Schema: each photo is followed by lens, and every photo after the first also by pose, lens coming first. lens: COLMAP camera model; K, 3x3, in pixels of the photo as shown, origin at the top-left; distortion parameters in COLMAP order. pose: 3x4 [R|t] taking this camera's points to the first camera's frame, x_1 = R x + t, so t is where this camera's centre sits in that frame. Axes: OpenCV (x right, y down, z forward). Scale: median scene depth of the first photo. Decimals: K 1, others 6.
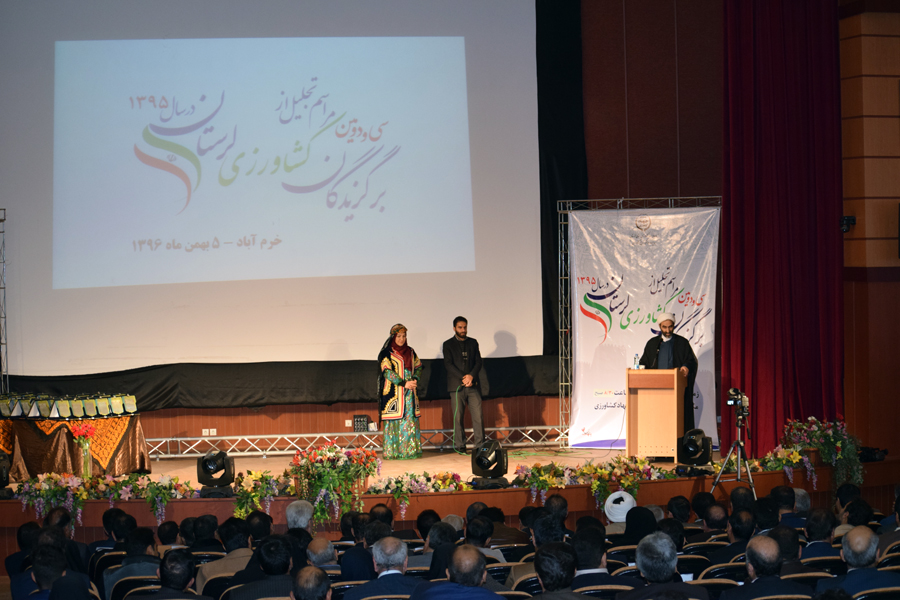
lens RADIAL K [[2166.2, 0, 450.0], [0, 2166.2, 300.0], [0, 0, 1]] dist [-0.316633, 0.149446]
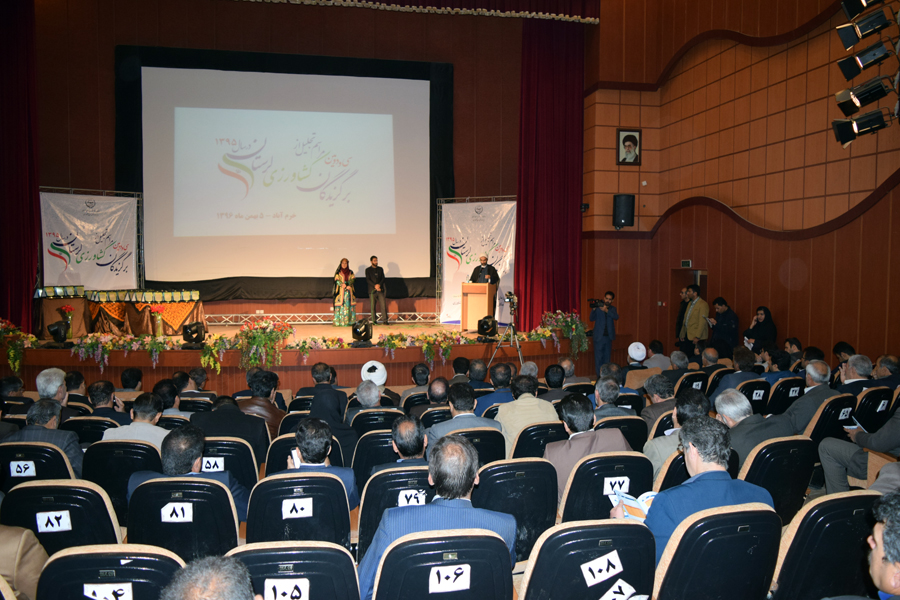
lens RADIAL K [[693.9, 0, 450.4], [0, 693.9, 290.3], [0, 0, 1]] dist [0.003670, 0.000353]
pose [[0.999366, 0.022153, -0.027873, 0.088097], [-0.021508, 0.999499, 0.023239, 0.024606], [0.028373, -0.022625, 0.999341, 0.396151]]
